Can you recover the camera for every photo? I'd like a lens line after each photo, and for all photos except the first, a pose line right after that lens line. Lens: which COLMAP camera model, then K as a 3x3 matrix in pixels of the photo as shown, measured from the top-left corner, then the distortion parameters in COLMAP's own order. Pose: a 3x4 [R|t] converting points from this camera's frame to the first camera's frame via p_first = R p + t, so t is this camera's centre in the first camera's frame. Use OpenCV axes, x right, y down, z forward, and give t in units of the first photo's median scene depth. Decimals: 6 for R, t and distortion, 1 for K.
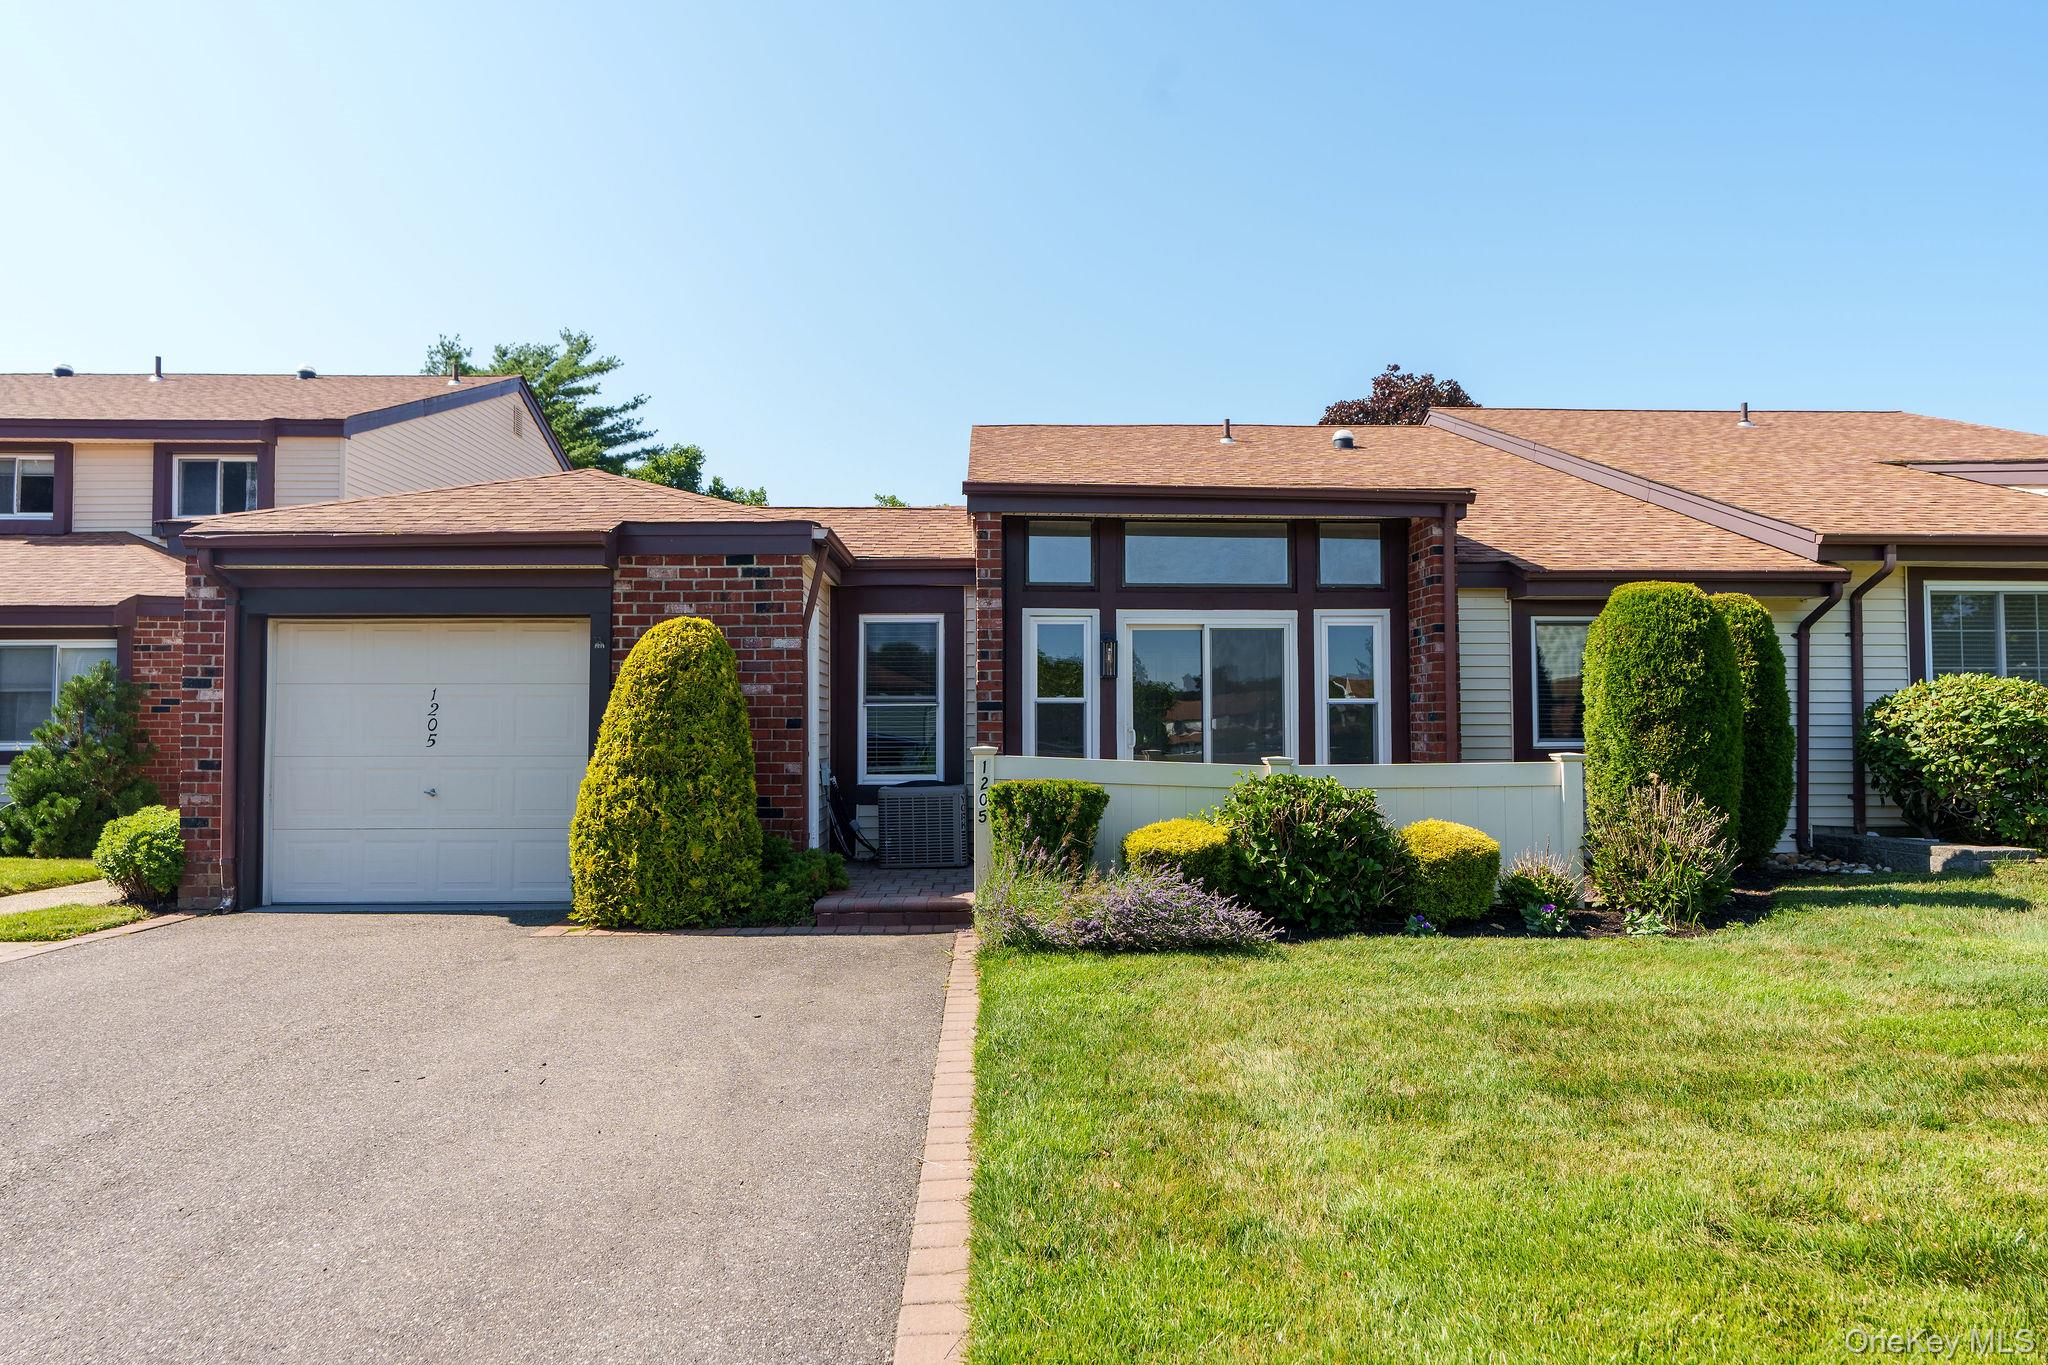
lens RADIAL K [[1304.4, 0, 1020.2], [0, 1304.4, 684.5], [0, 0, 1]] dist [0.017457, 0.002102]
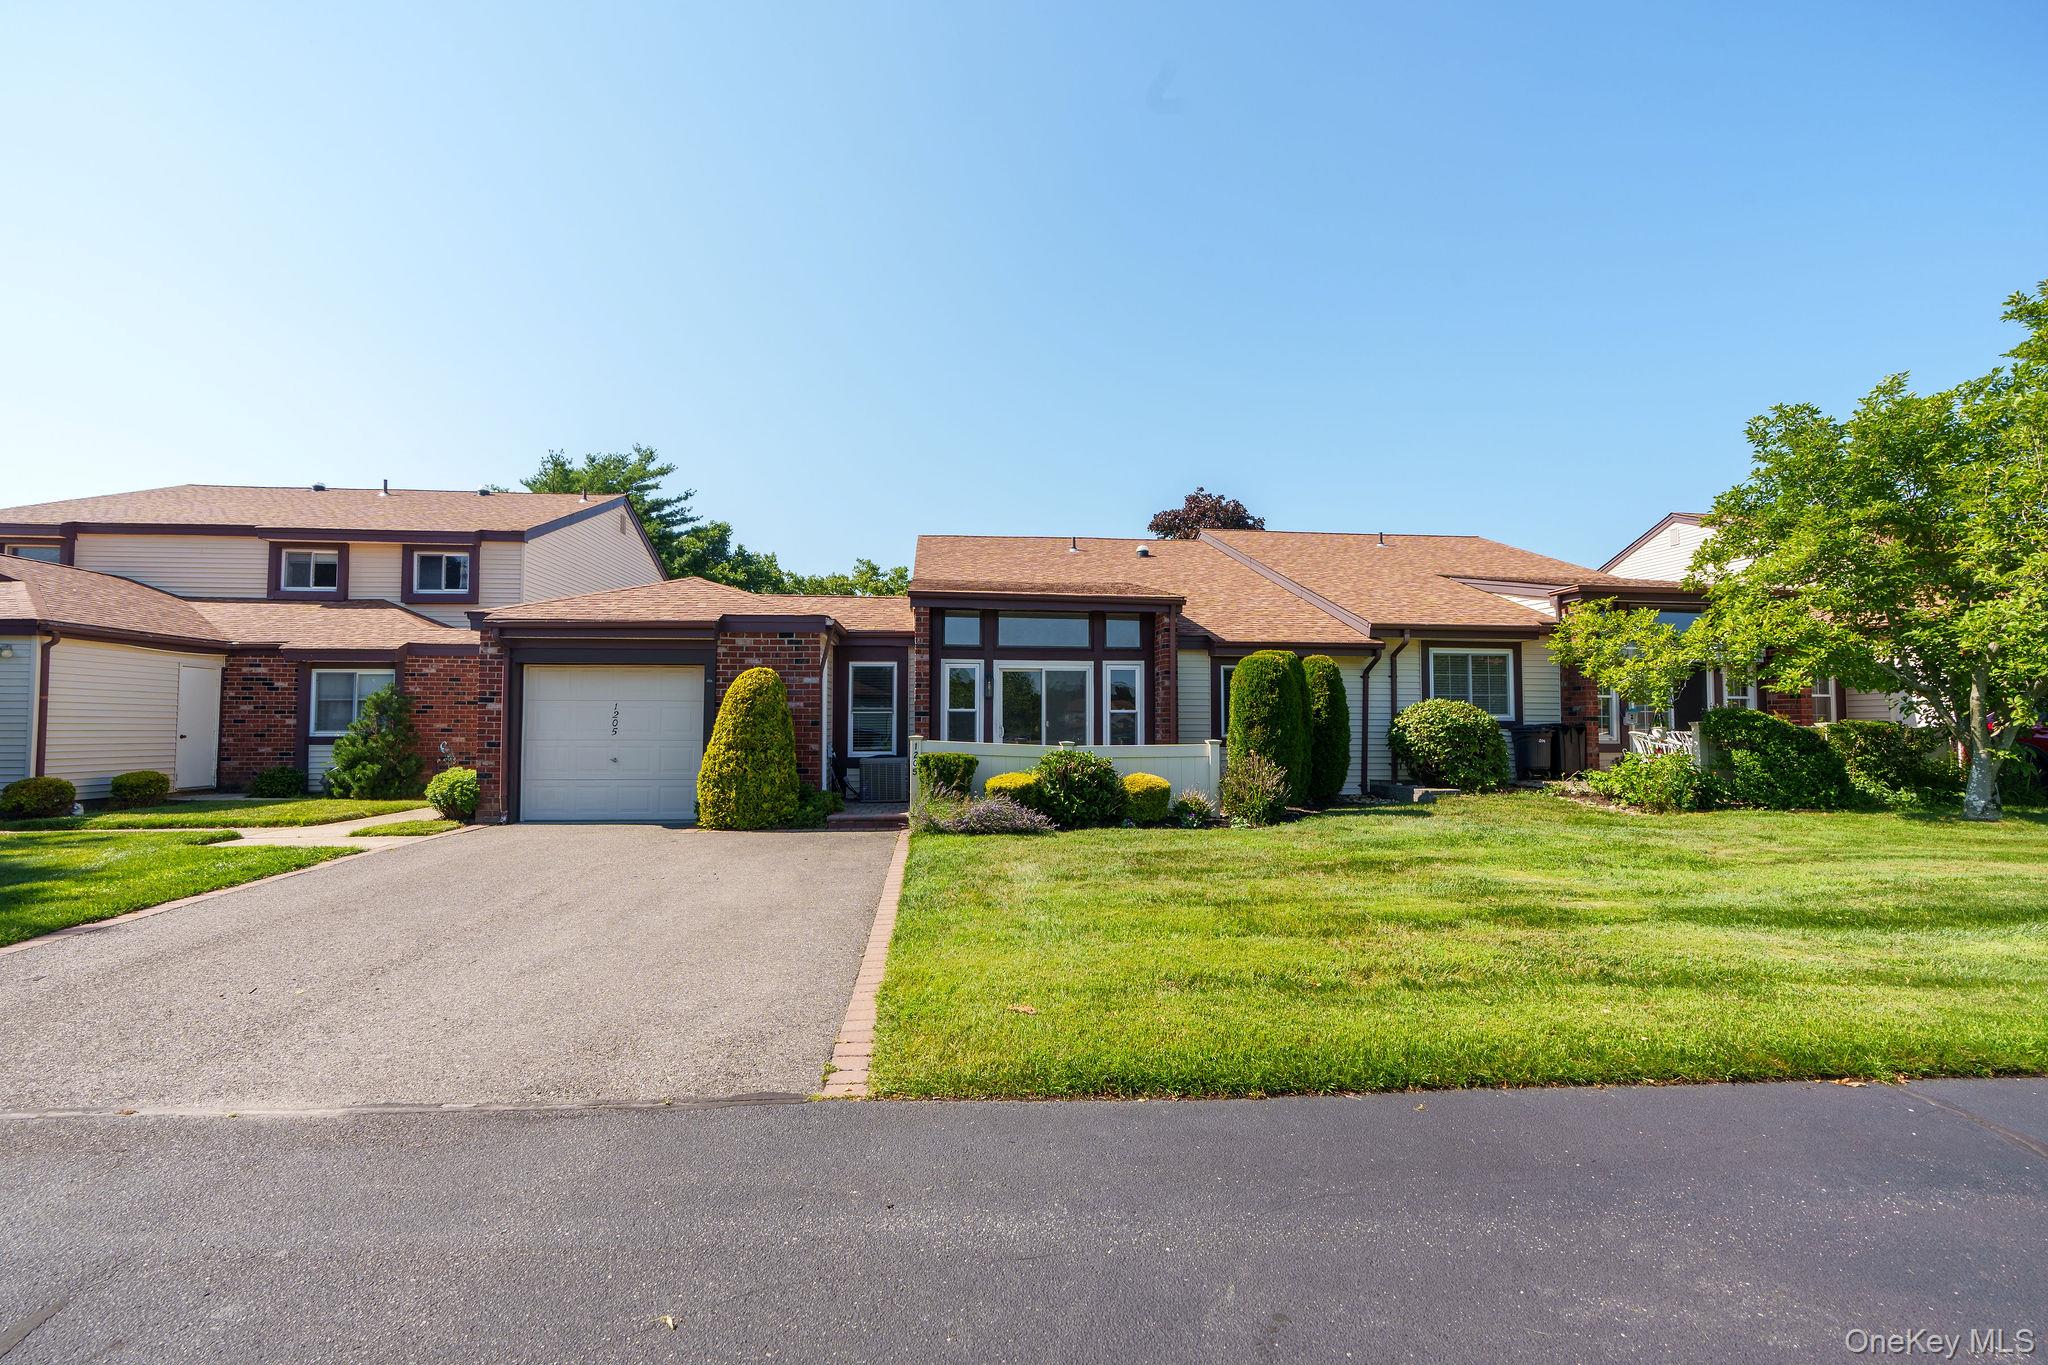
lens RADIAL K [[948.0, 0, 1030.6], [0, 948.0, 686.8], [0, 0, 1]] dist [-0.008072, 0.002019]
pose [[0.997126, 0.006607, 0.075471, 0.026969], [-0.006210, 0.999966, -0.005492, -0.014000], [-0.075504, 0.005008, 0.997133, -0.316329]]
